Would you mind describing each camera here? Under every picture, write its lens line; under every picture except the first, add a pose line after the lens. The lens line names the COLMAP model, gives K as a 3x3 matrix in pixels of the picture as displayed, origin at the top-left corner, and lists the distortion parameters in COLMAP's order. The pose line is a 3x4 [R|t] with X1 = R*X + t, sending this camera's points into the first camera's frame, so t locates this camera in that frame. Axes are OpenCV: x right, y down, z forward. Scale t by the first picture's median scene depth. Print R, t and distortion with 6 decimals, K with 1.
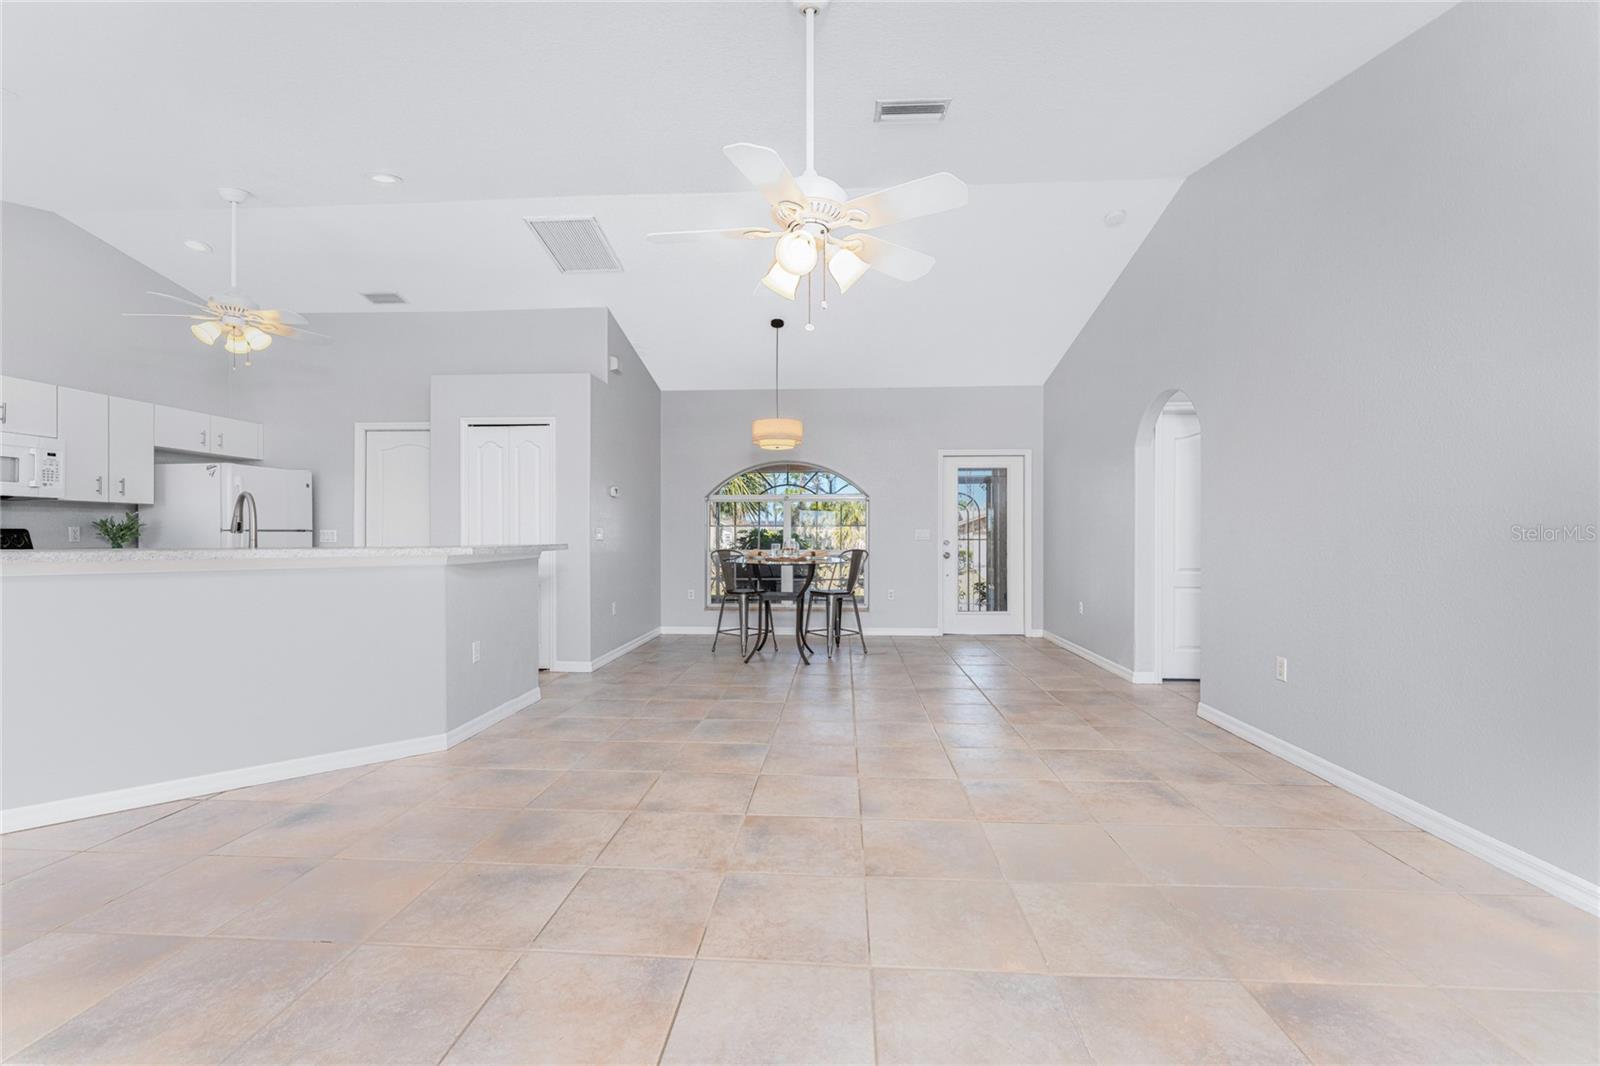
lens RADIAL K [[672.4, 0, 800.7], [0, 672.4, 538.8], [0, 0, 1]] dist [0.001389, -0.000340]
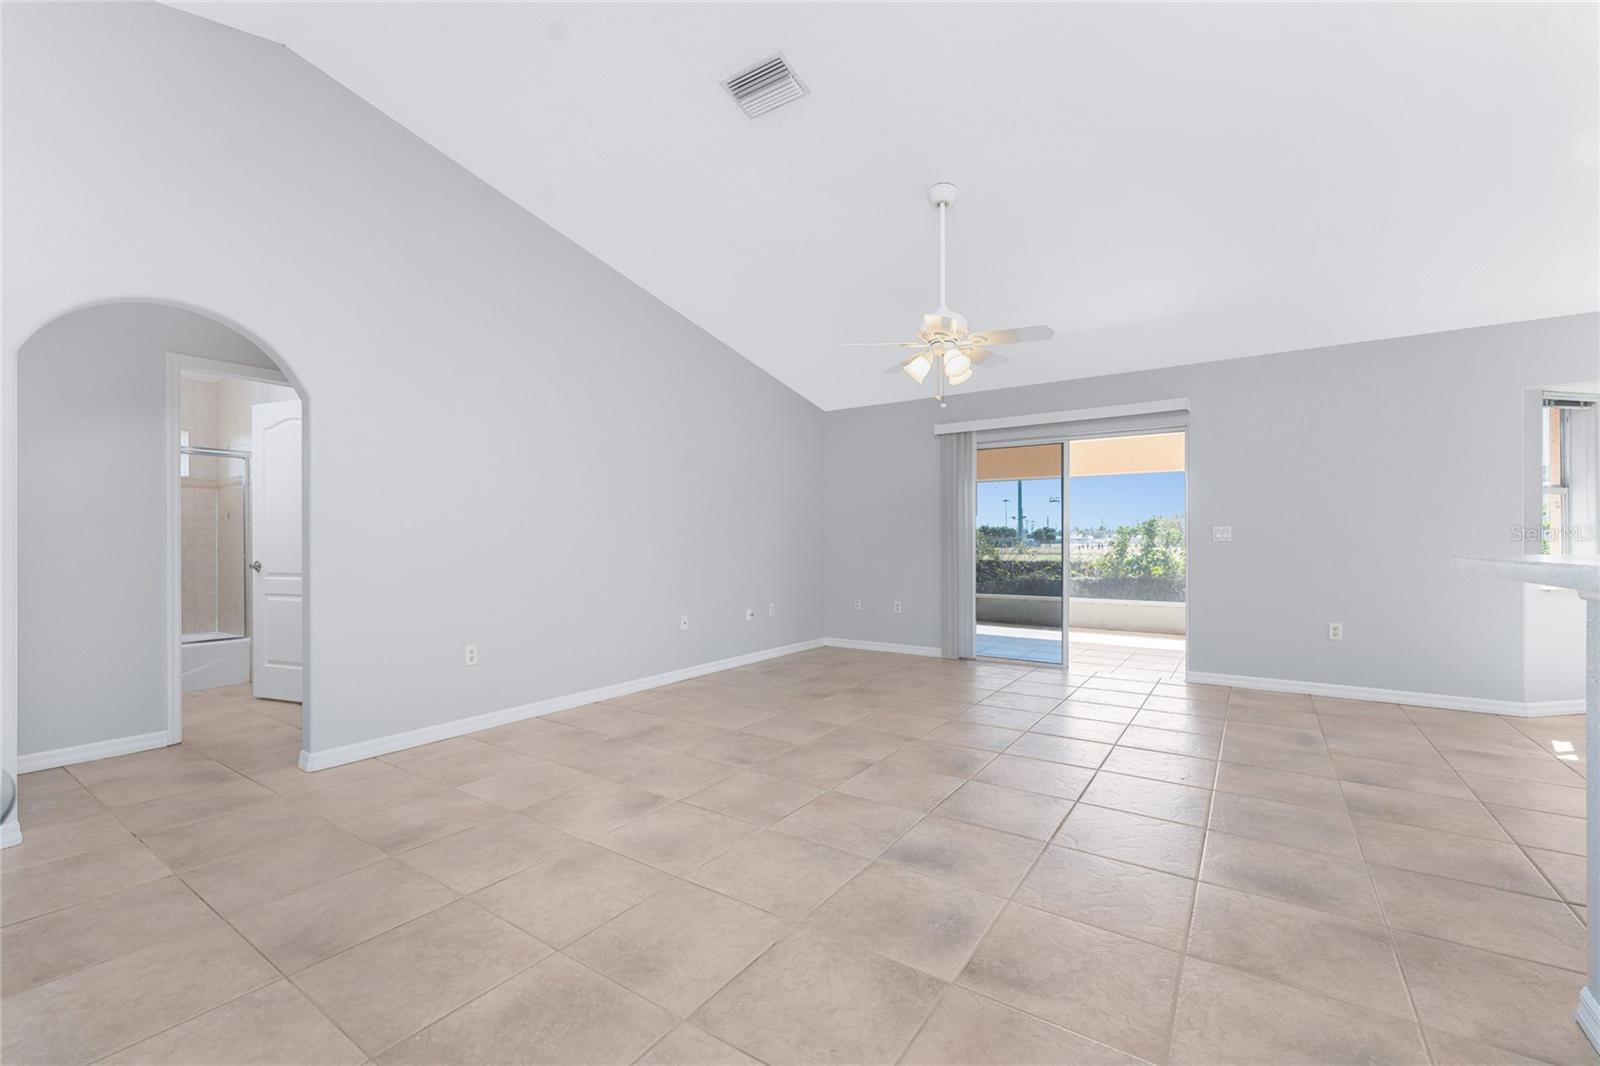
lens RADIAL K [[665.2, 0, 790.8], [0, 665.2, 529.1], [0, 0, 1]] dist [0.002522, -0.000058]
pose [[-0.854922, 0.012414, 0.518608, -0.246846], [0.005627, 0.999877, -0.014658, 0.000405], [-0.518726, -0.009614, -0.854886, 1.264721]]
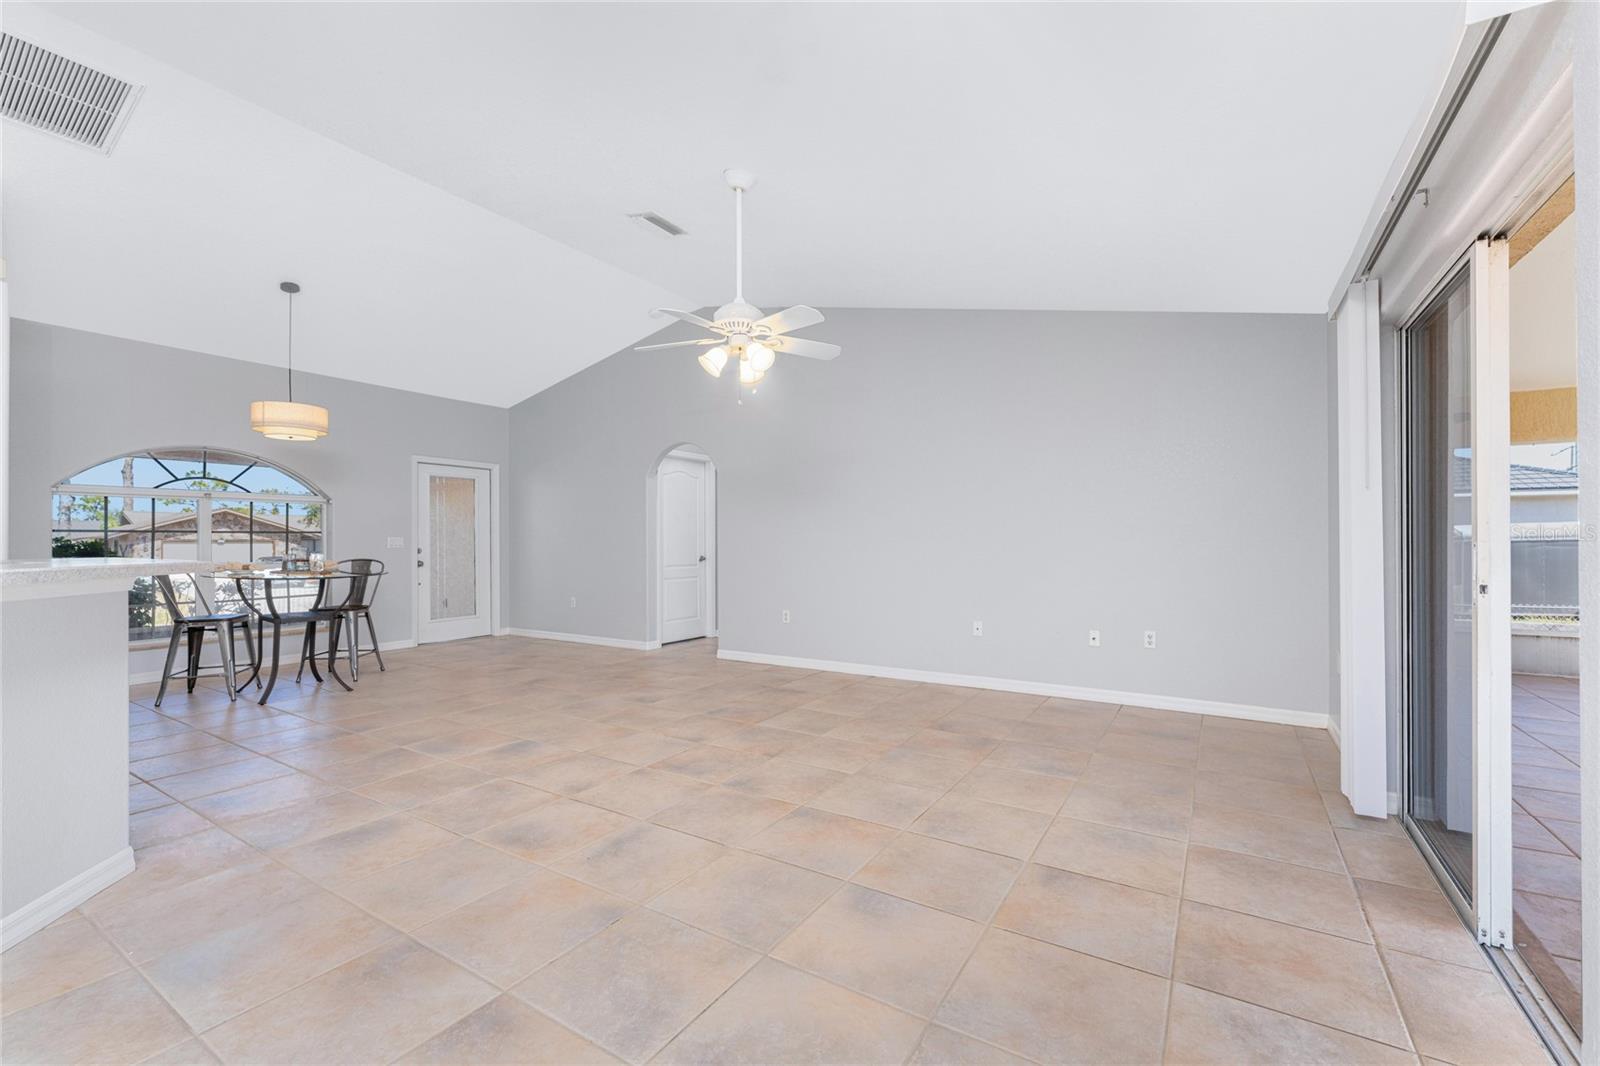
lens RADIAL K [[665.2, 0, 790.8], [0, 665.2, 529.1], [0, 0, 1]] dist [0.002522, -0.000058]
pose [[0.489140, 0.014579, 0.872083, -0.607204], [0.009266, 0.999717, -0.021910, 0.001652], [-0.872156, 0.018798, 0.488867, 0.094197]]
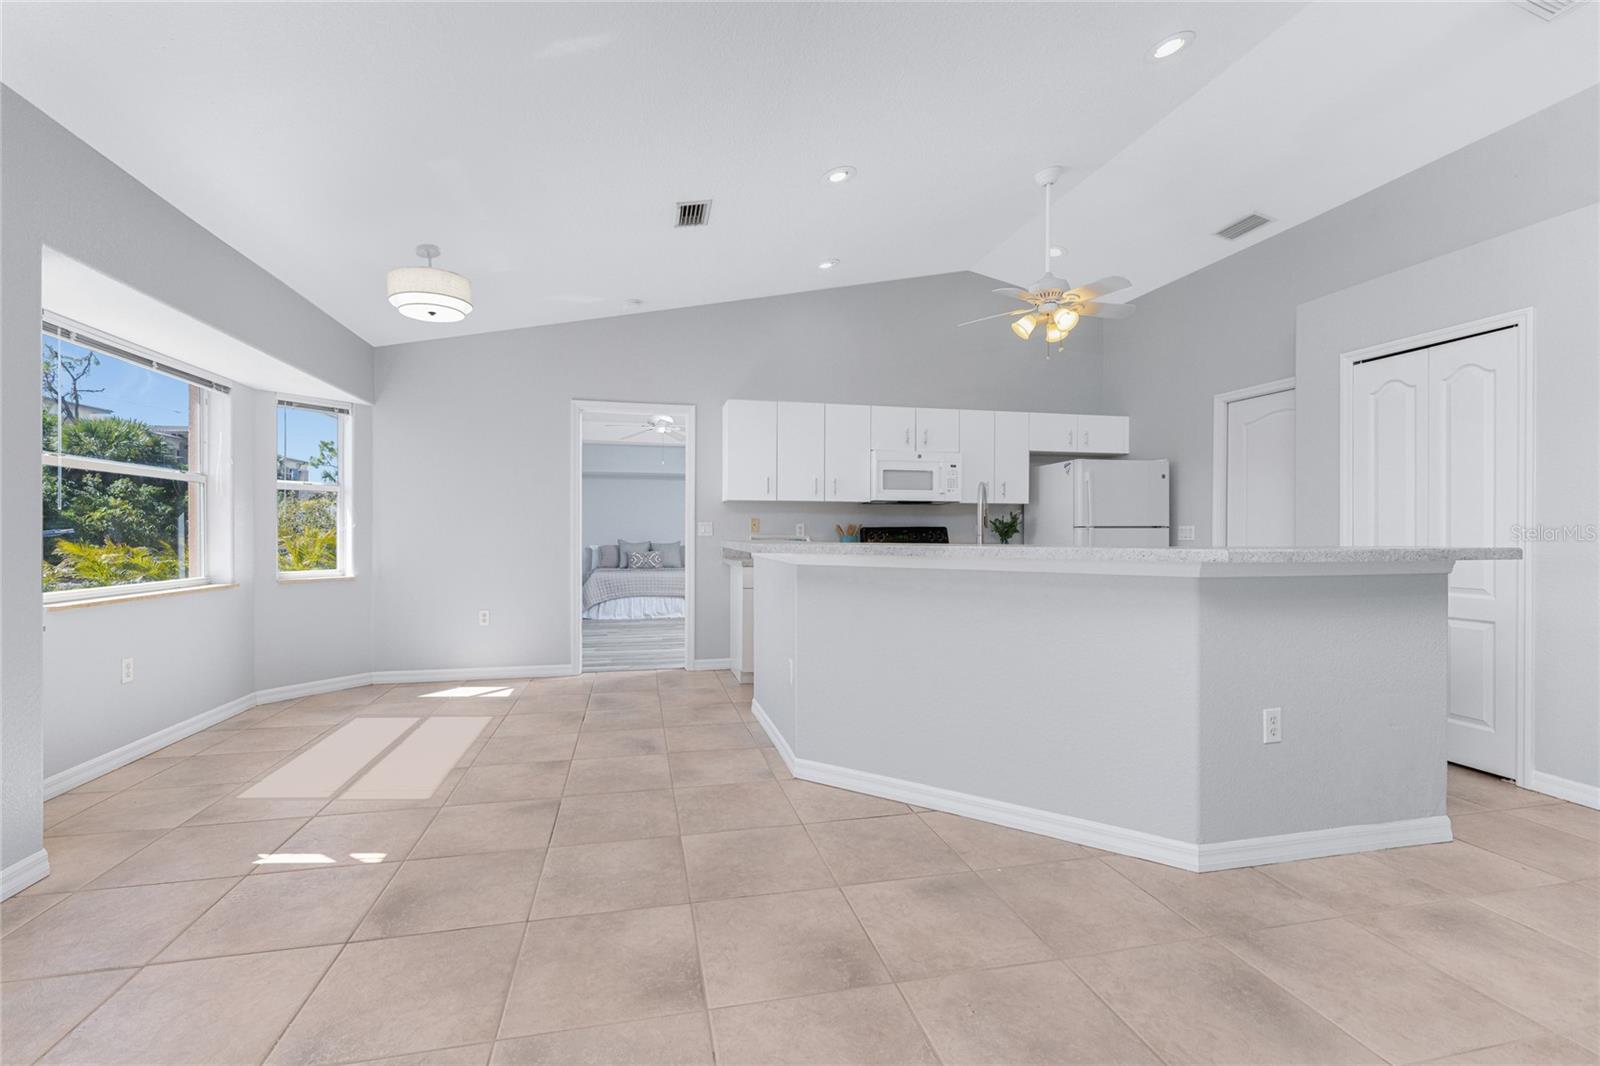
lens RADIAL K [[664.3, 0, 779.6], [0, 664.3, 537.1], [0, 0, 1]] dist [-0.001213, -0.000234]
pose [[0.273009, 0.005540, -0.961995, -0.030881], [-0.005911, 0.999974, 0.004081, 0.001208], [0.961993, 0.004572, 0.273035, 0.353317]]
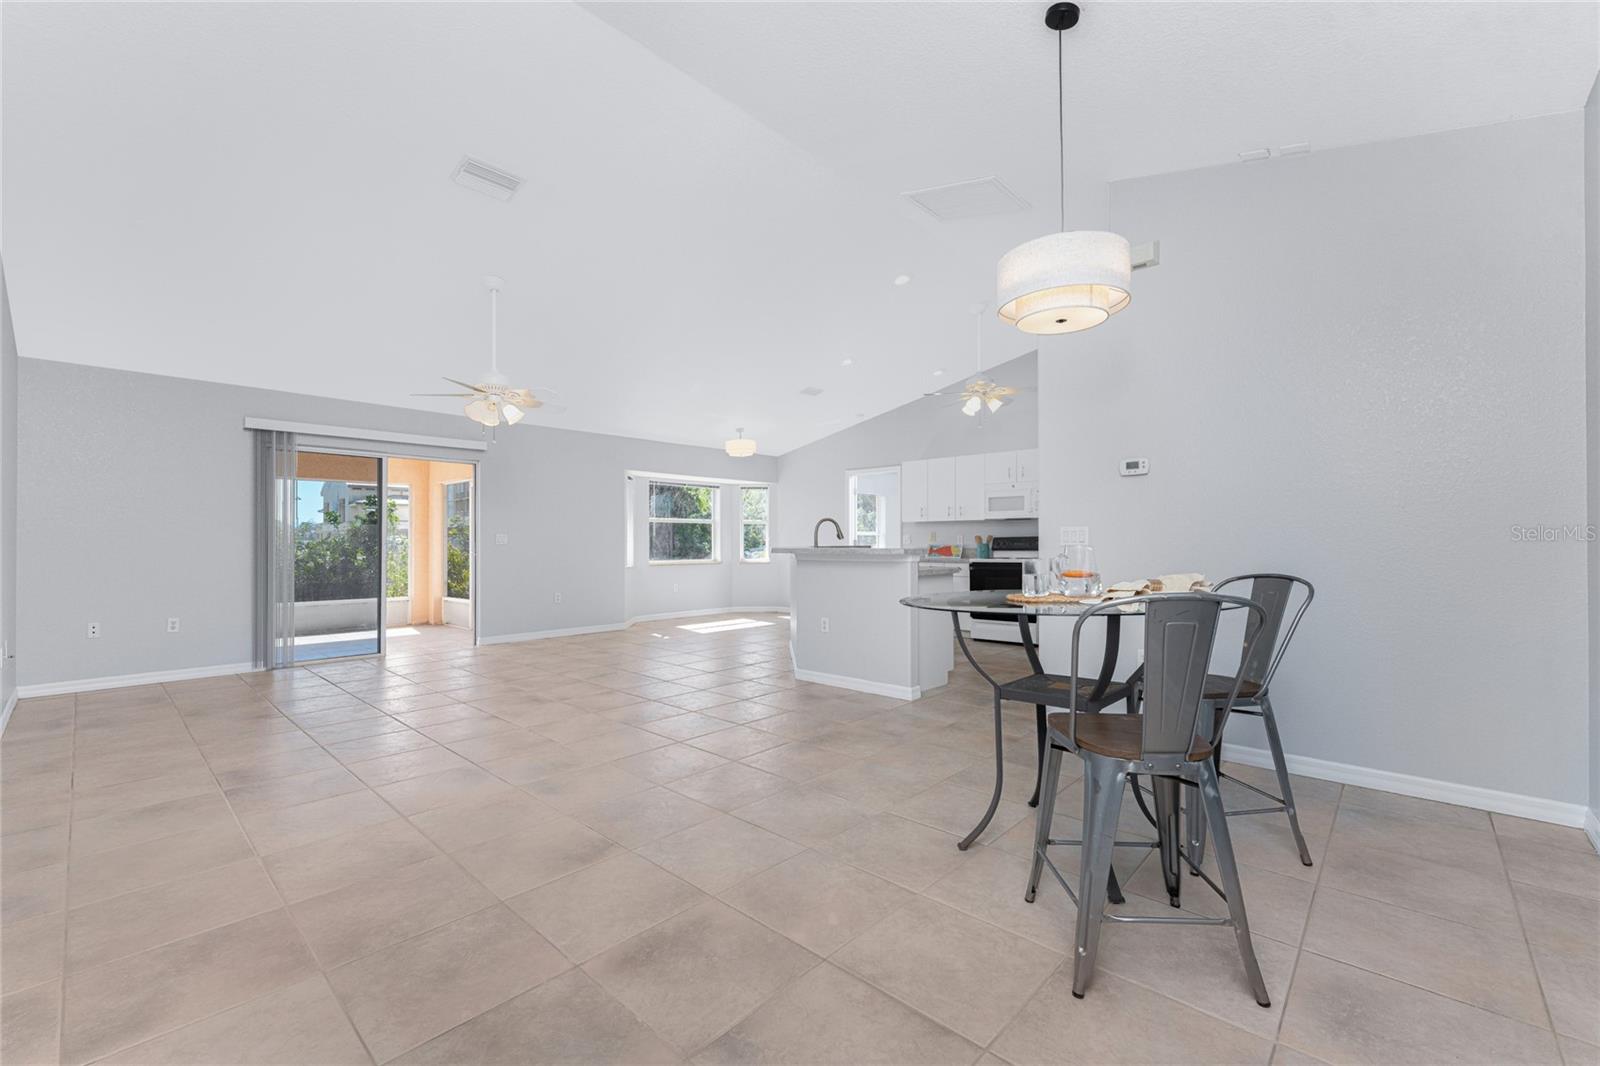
lens RADIAL K [[666.4, 0, 794.3], [0, 666.4, 538.6], [0, 0, 1]] dist [-0.001004, -0.000232]
pose [[-0.636657, -0.002724, -0.771142, 0.511193], [-0.001298, 0.999996, -0.002460, -0.004428], [0.771146, -0.000566, -0.636658, 1.528514]]
